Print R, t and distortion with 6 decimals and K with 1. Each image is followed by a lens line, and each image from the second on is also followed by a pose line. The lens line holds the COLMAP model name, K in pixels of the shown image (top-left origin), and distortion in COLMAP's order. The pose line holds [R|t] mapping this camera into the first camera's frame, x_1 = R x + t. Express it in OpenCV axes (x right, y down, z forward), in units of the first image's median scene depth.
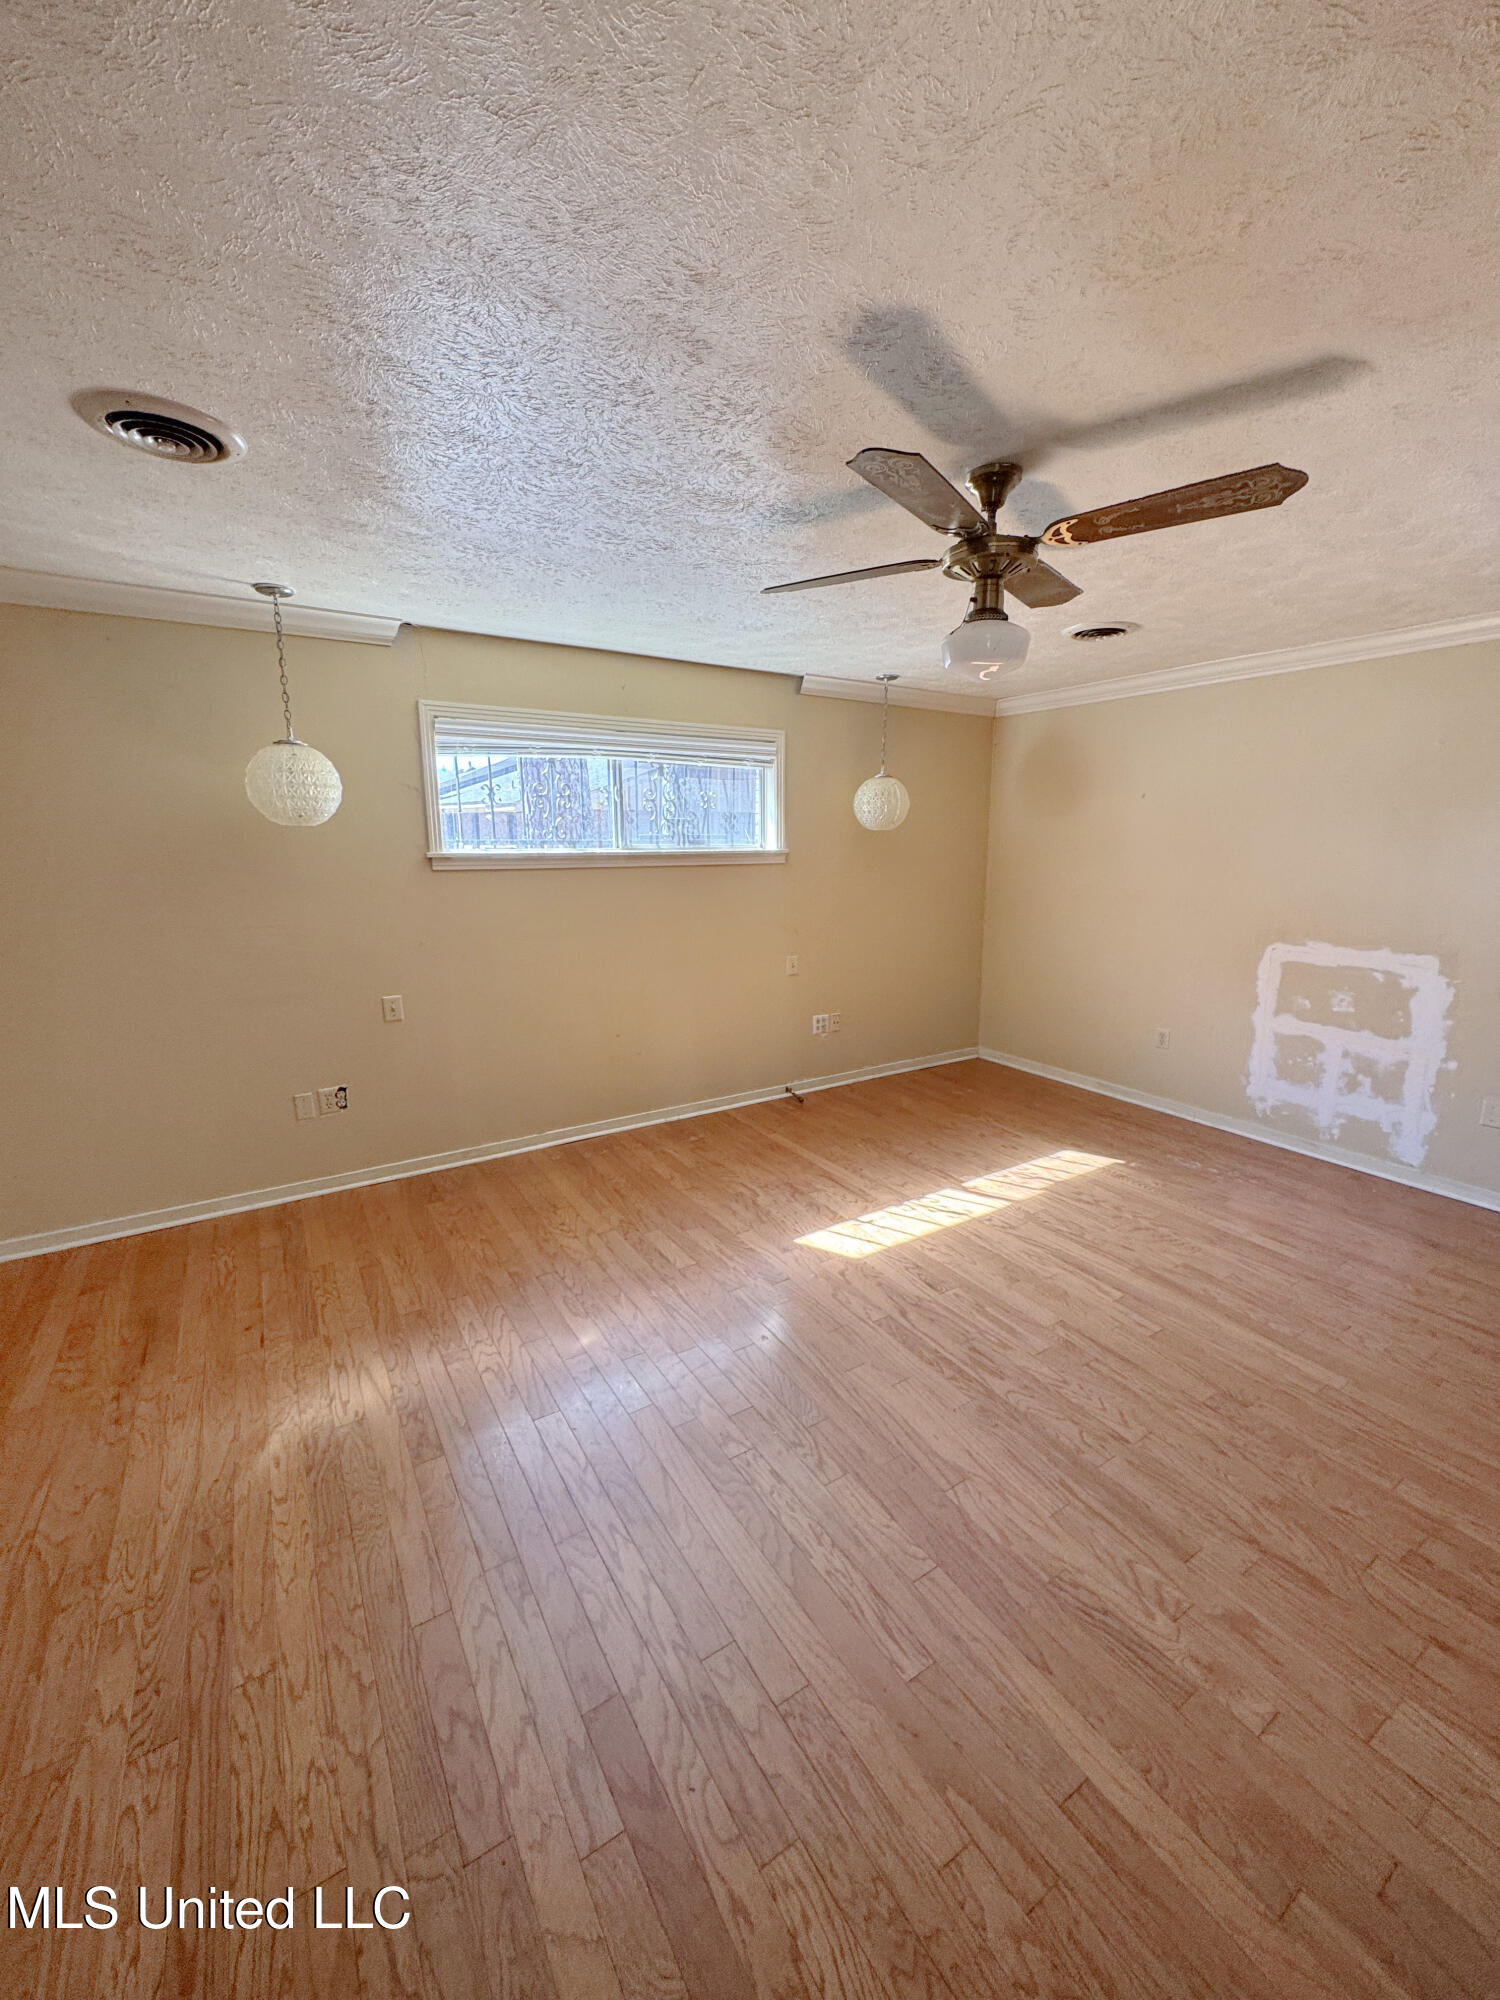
lens RADIAL K [[796.9, 0, 747.2], [0, 796.9, 997.7], [0, 0, 1]] dist [-0.002021, 0.000057]
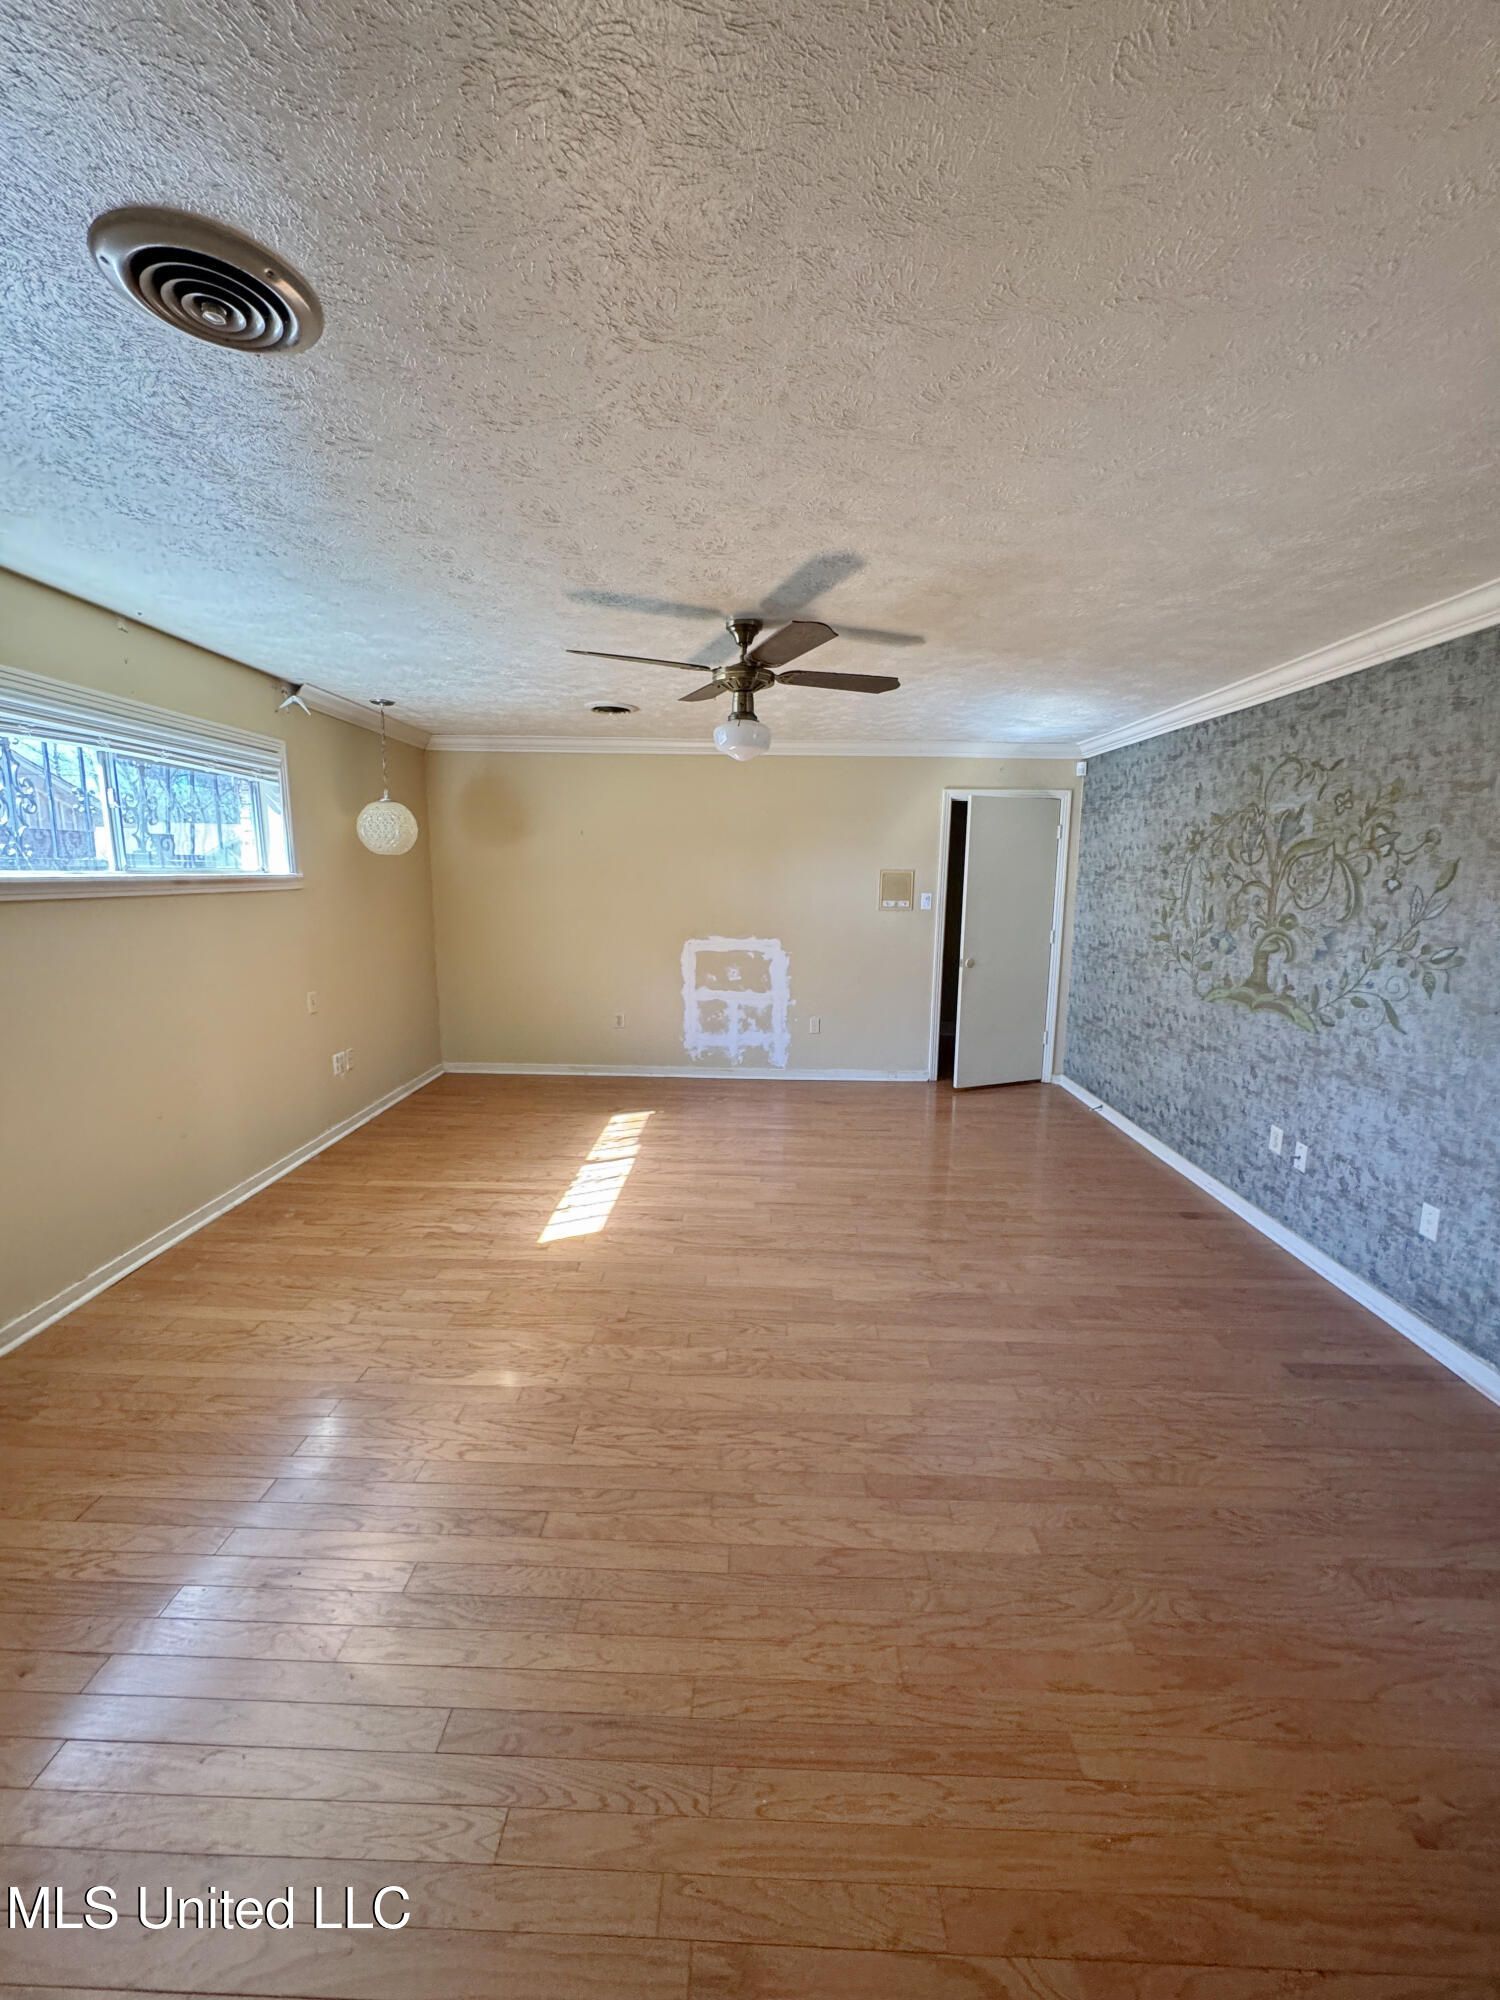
lens RADIAL K [[796.9, 0, 754.0], [0, 796.9, 998.4], [0, 0, 1]] dist [-0.002021, 0.000057]
pose [[0.546498, -0.126134, 0.827907, -0.525069], [0.149422, 0.987416, 0.051803, -0.022030], [-0.824022, 0.095398, 0.558468, 0.117470]]
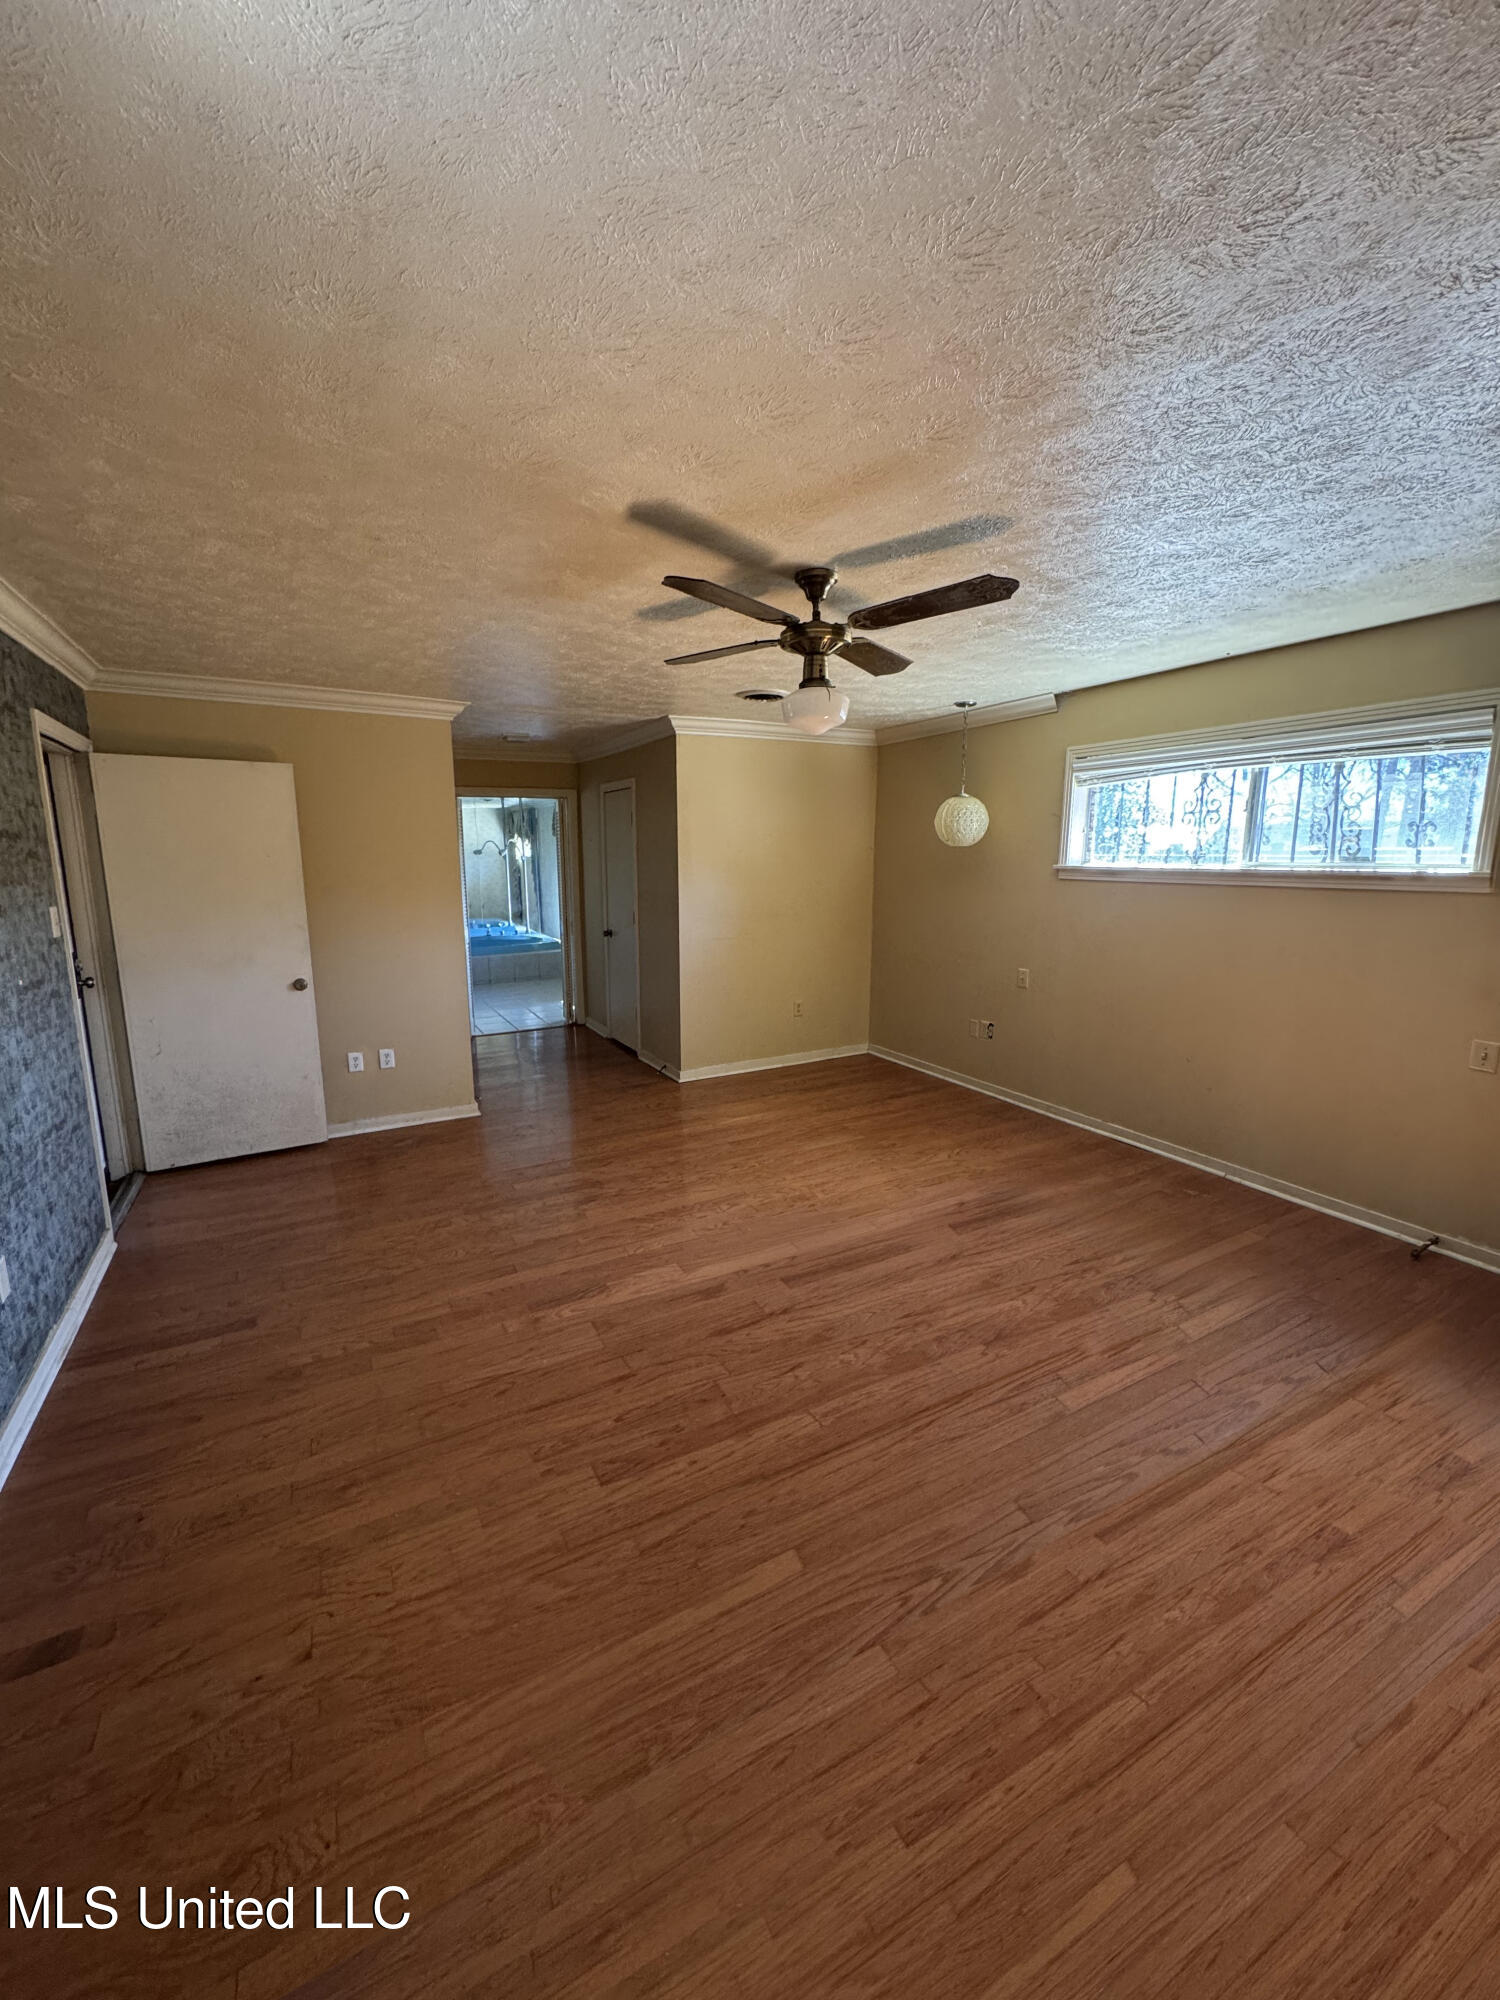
lens RADIAL K [[796.9, 0, 747.6], [0, 796.9, 998.1], [0, 0, 1]] dist [-0.002021, 0.000057]
pose [[-0.066512, 0.180526, -0.981319, 0.895067], [-0.191074, 0.962991, 0.190105, -0.118485], [0.979320, 0.200149, -0.029556, 0.562224]]
